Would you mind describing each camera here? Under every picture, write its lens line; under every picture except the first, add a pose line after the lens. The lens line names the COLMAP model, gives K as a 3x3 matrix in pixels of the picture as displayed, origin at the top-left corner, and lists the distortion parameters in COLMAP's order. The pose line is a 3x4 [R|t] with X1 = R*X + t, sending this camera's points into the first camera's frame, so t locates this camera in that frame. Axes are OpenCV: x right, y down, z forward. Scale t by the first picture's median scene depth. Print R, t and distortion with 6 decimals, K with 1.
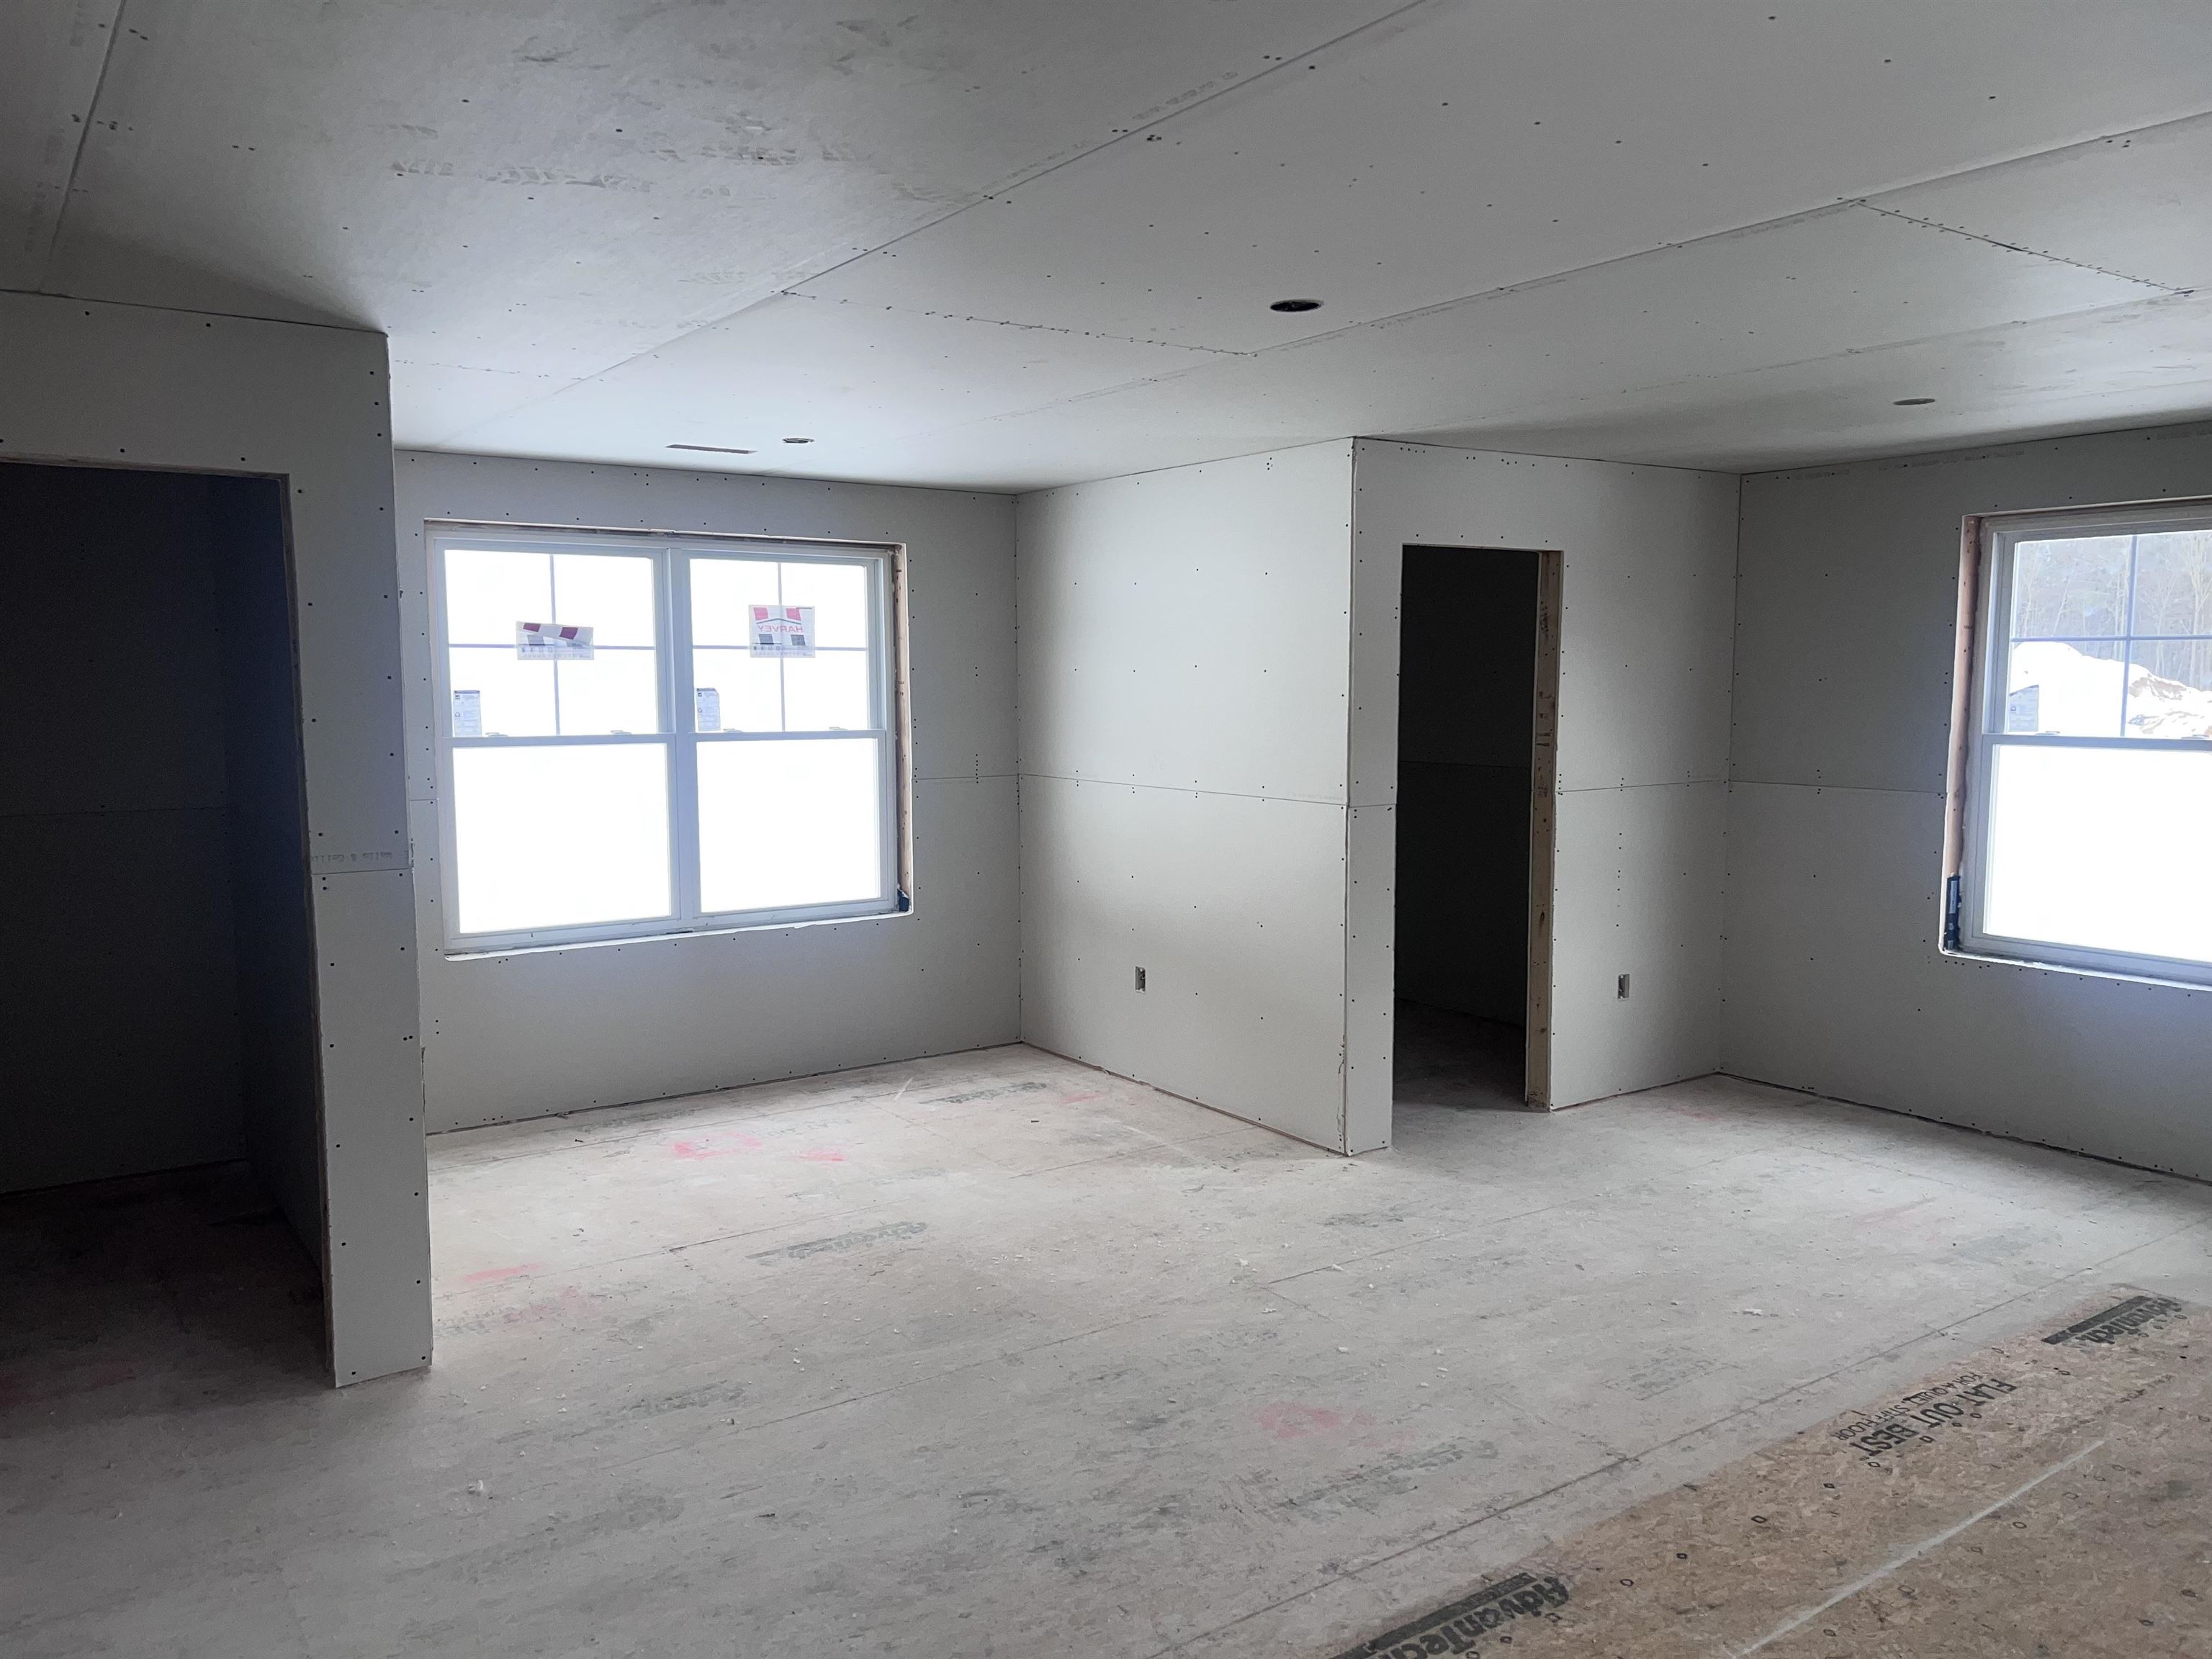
lens RADIAL K [[1661.8, 0, 1094.9], [0, 1661.8, 849.1], [0, 0, 1]] dist [0.073748, -0.076563]
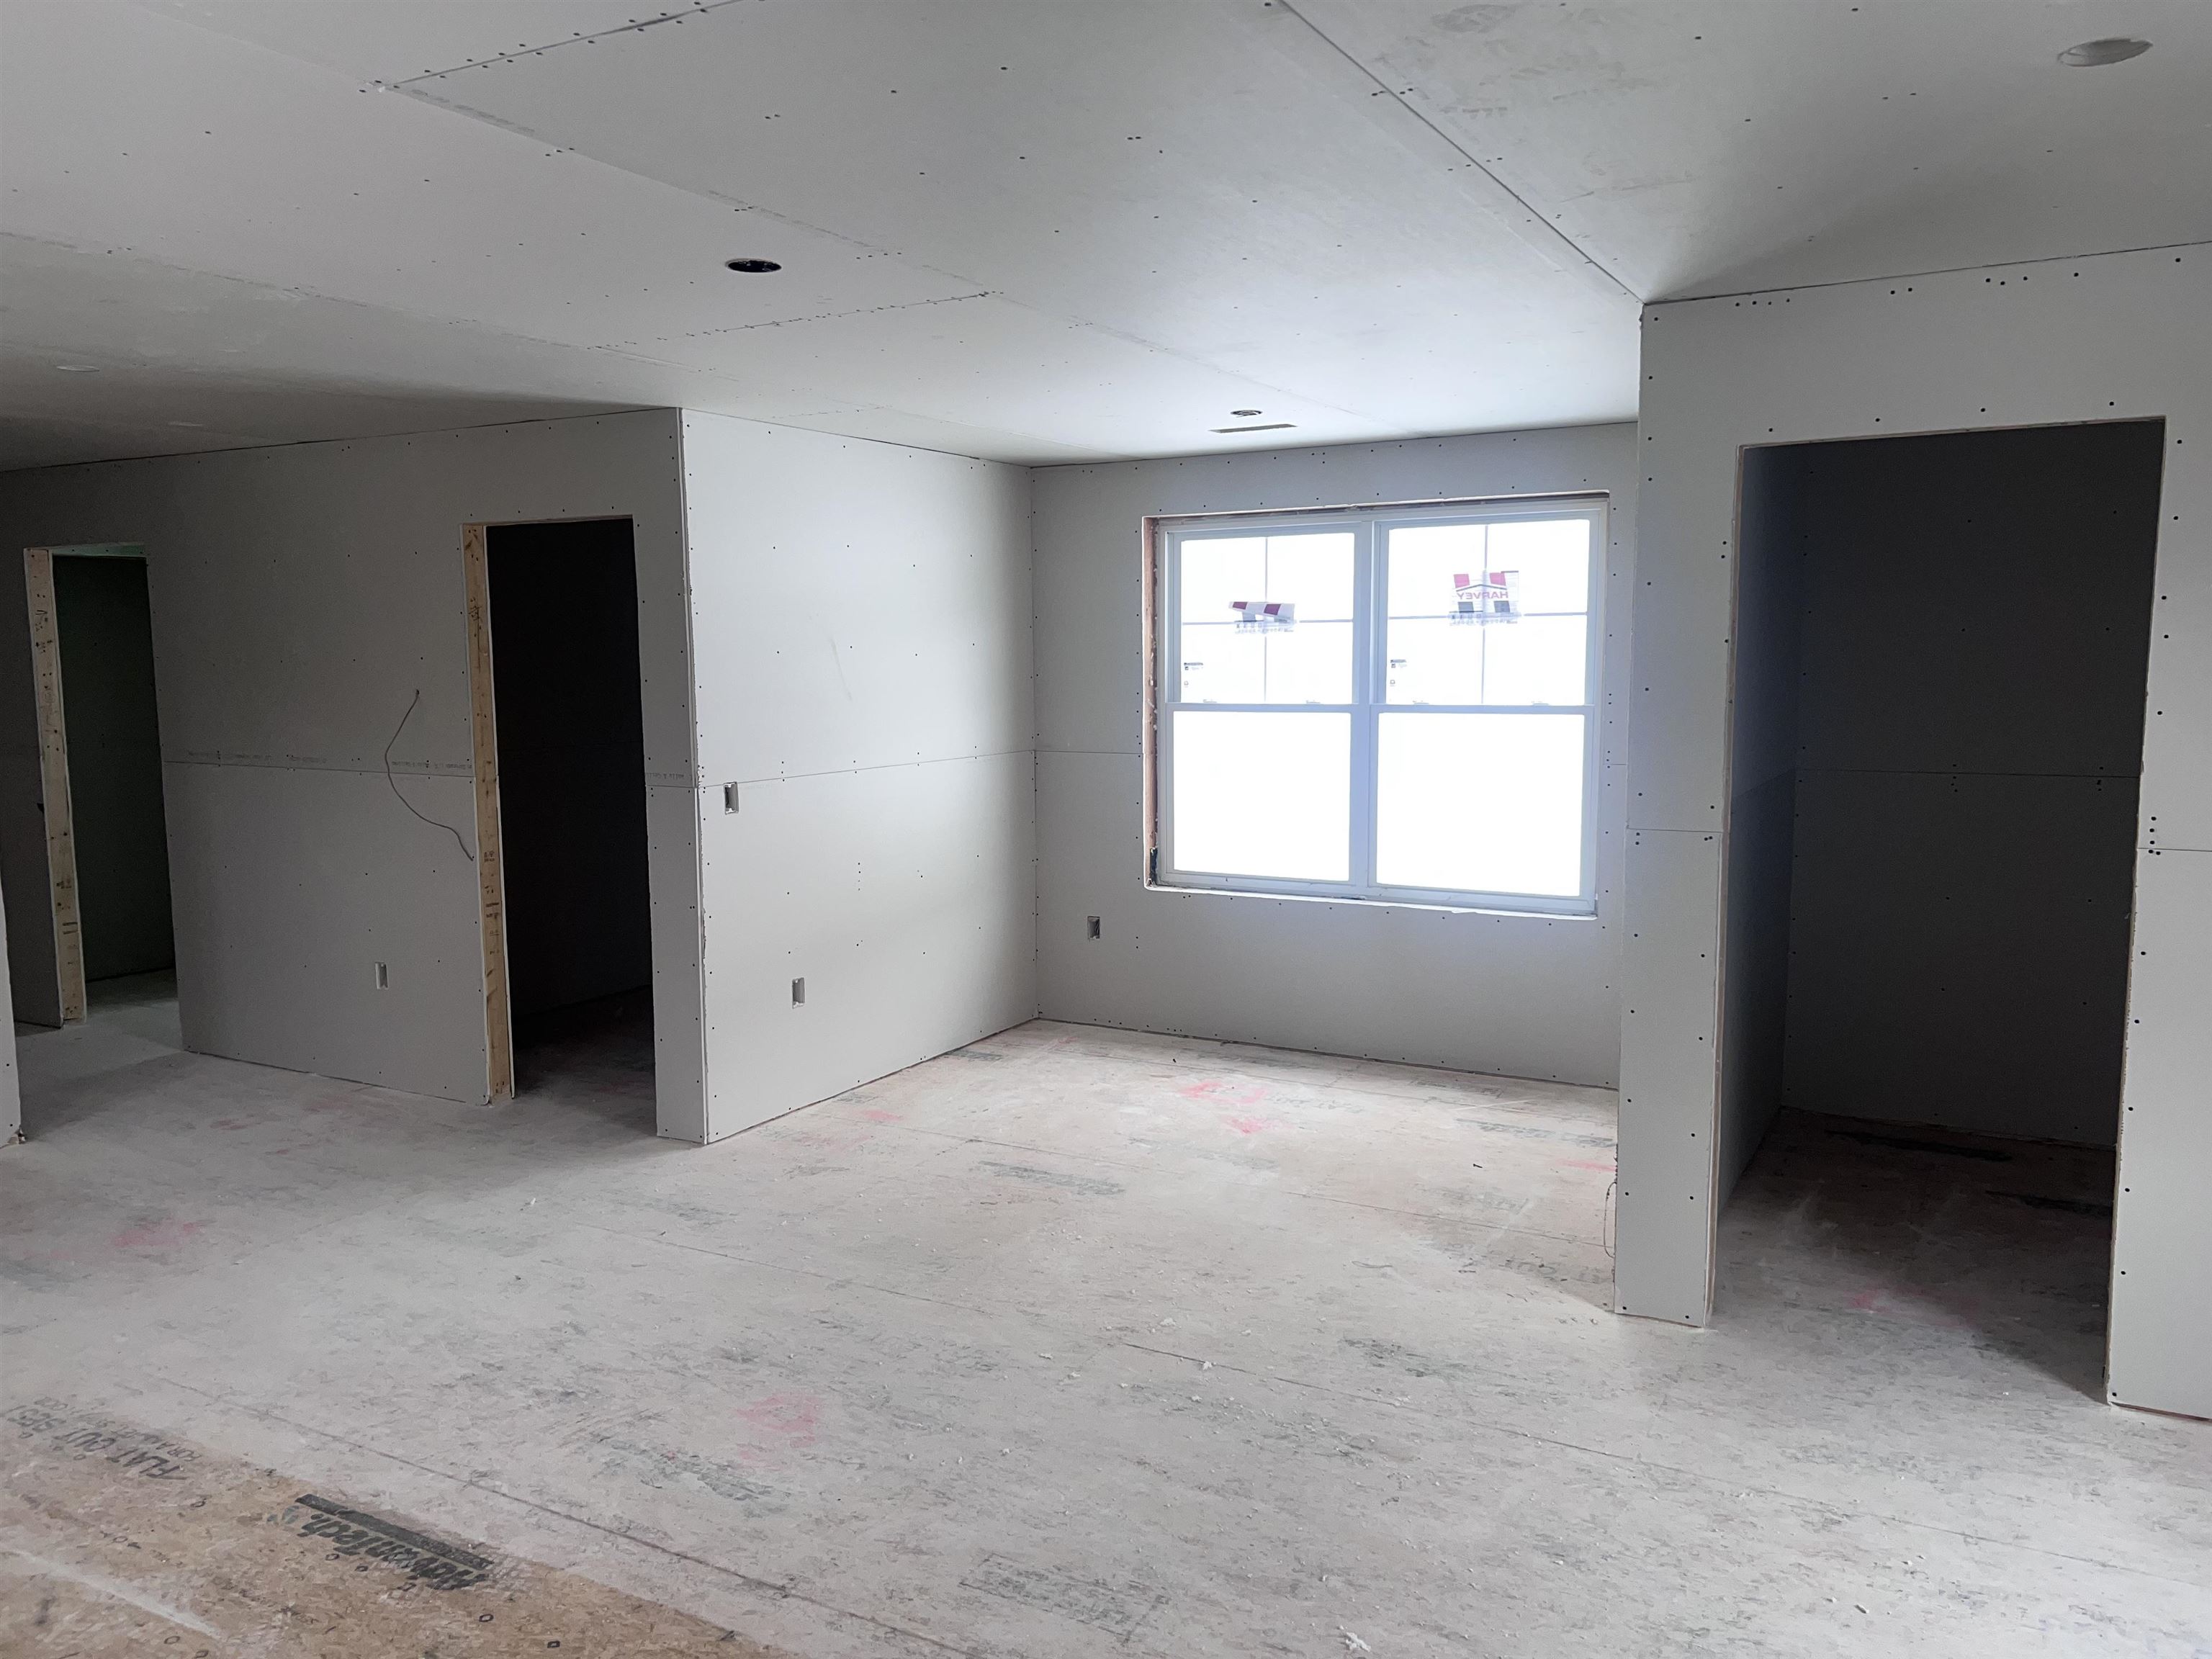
lens RADIAL K [[1658.5, 0, 1092.6], [0, 1658.5, 841.5], [0, 0, 1]] dist [0.087781, -0.089894]
pose [[0.432319, 0.101920, -0.895942, 0.701774], [-0.088656, 0.993582, 0.070248, -0.049963], [0.897352, 0.049062, 0.438580, 0.484504]]
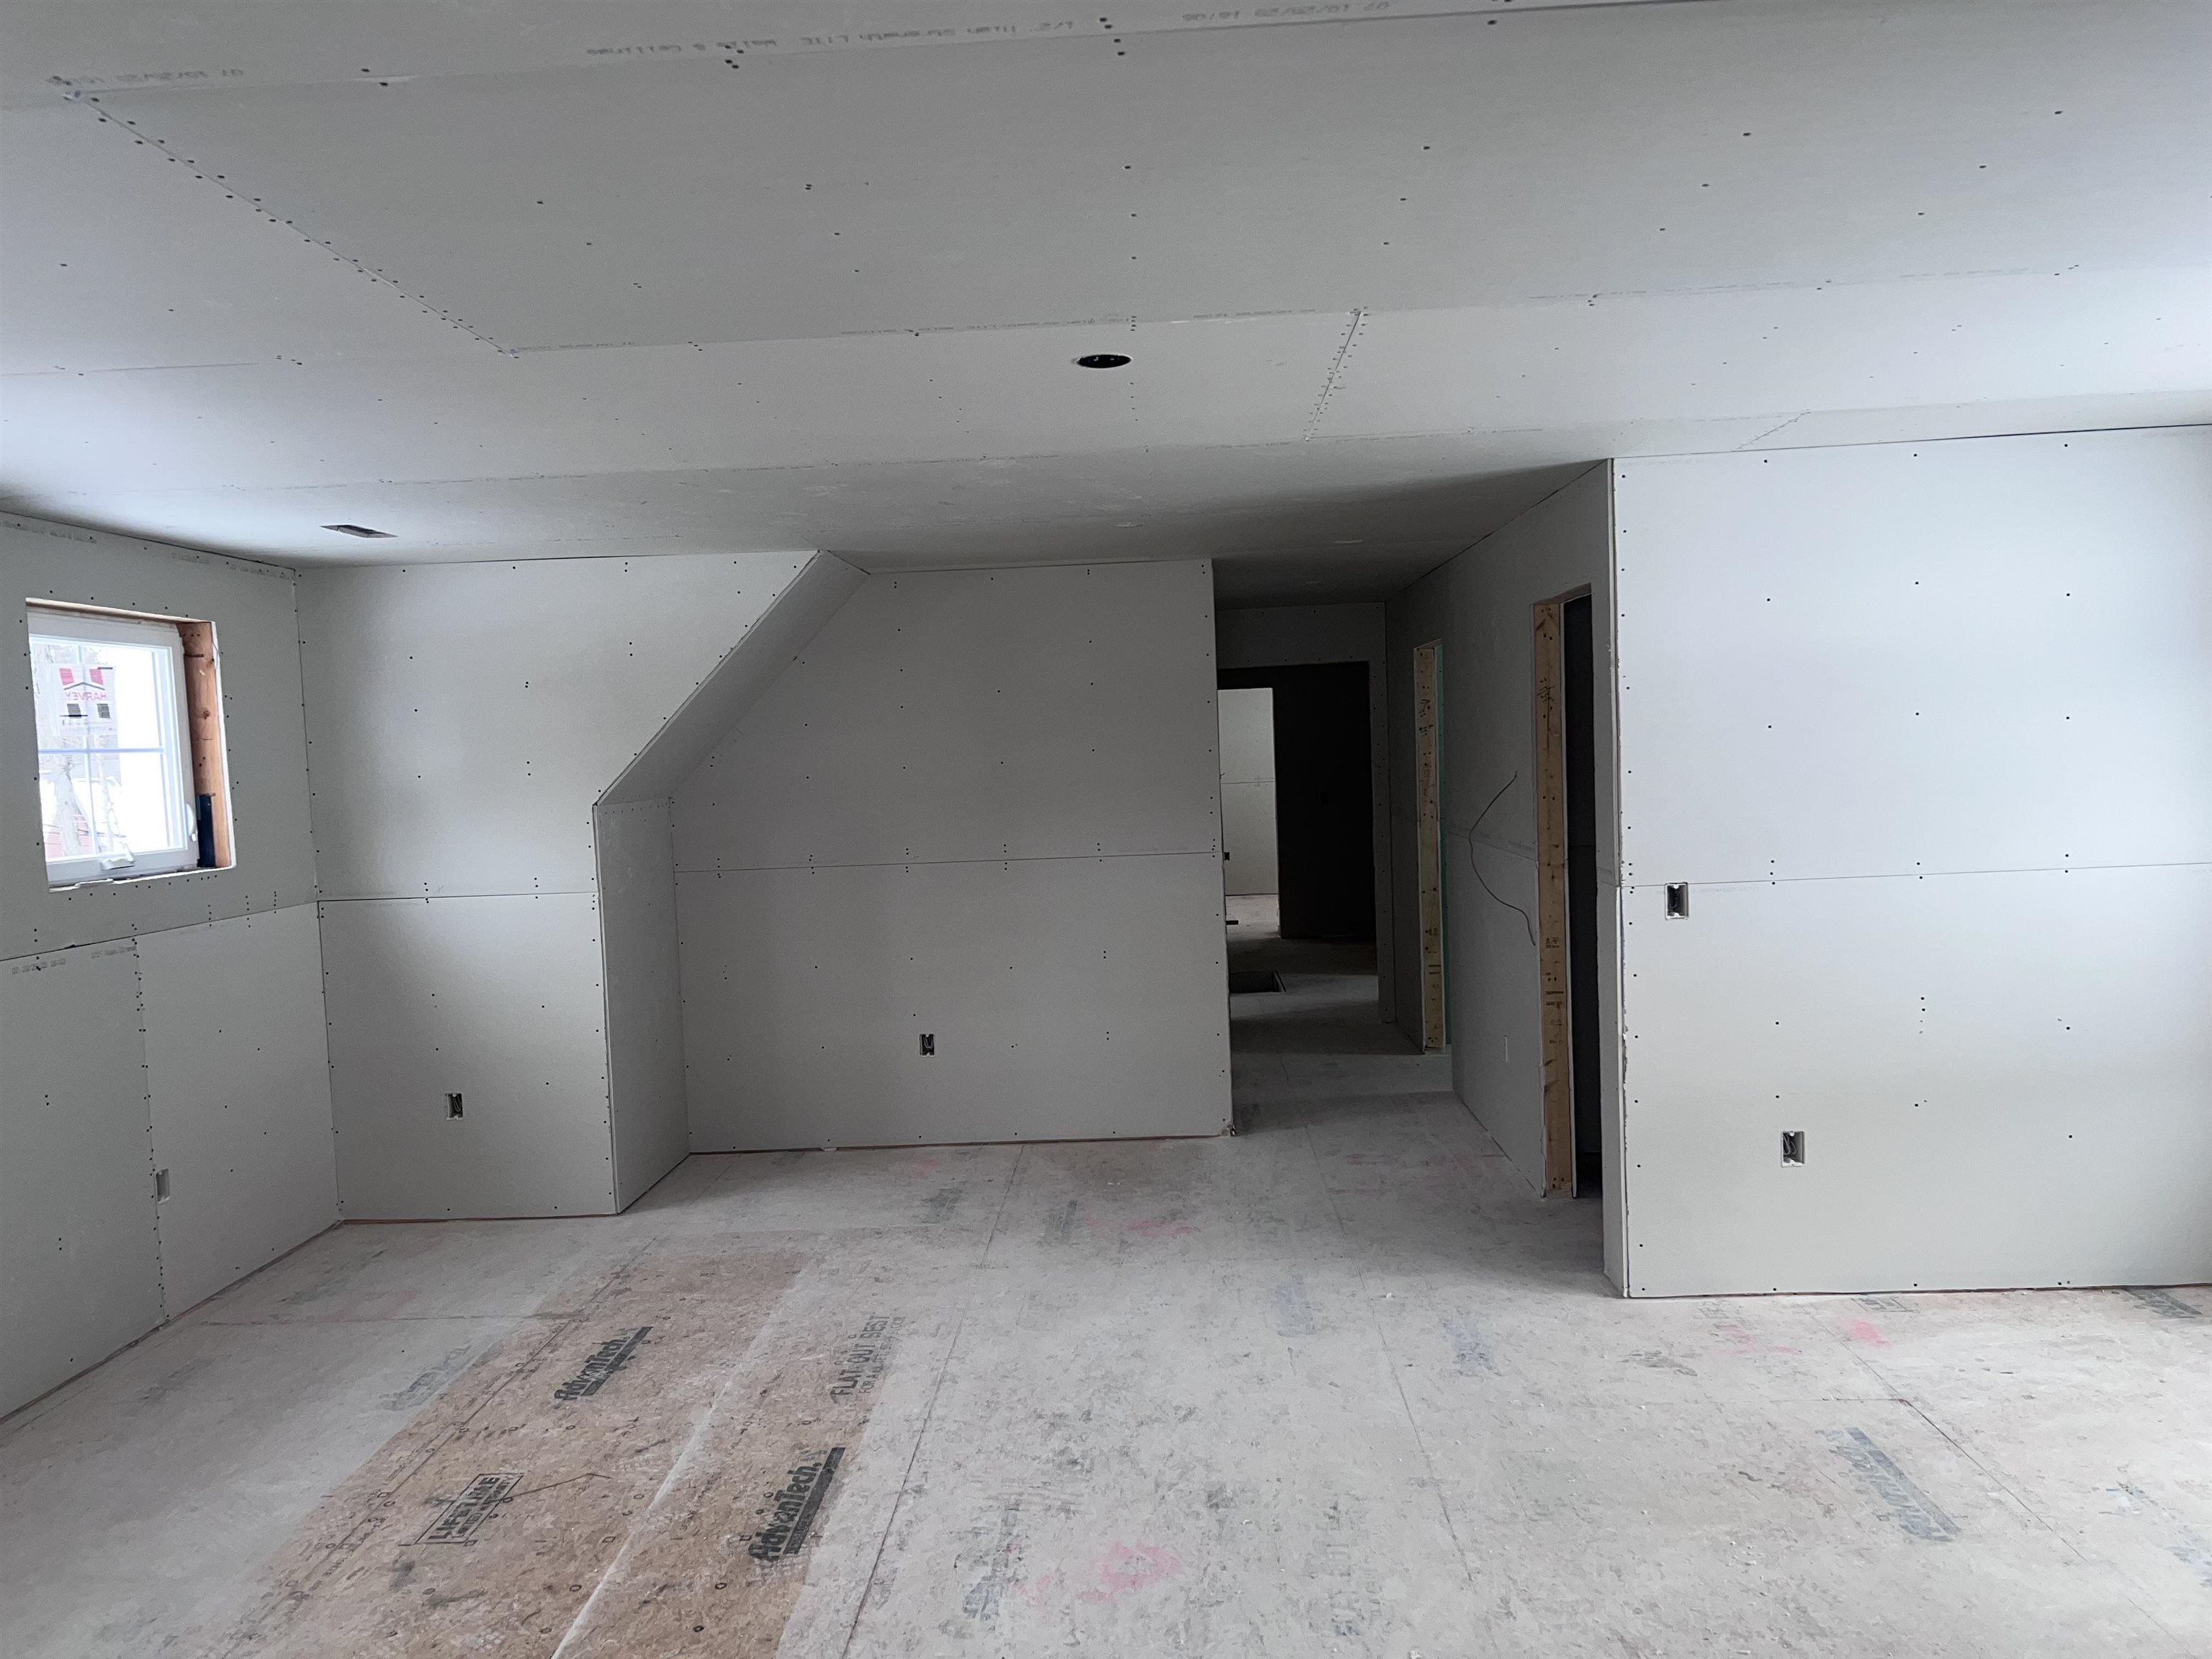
lens RADIAL K [[1661.8, 0, 1094.9], [0, 1661.8, 849.1], [0, 0, 1]] dist [0.073748, -0.076563]
pose [[-0.604467, 0.076405, -0.792958, 0.561701], [-0.042335, 0.990902, 0.127750, -0.109949], [0.795505, 0.110791, -0.595733, 1.004227]]
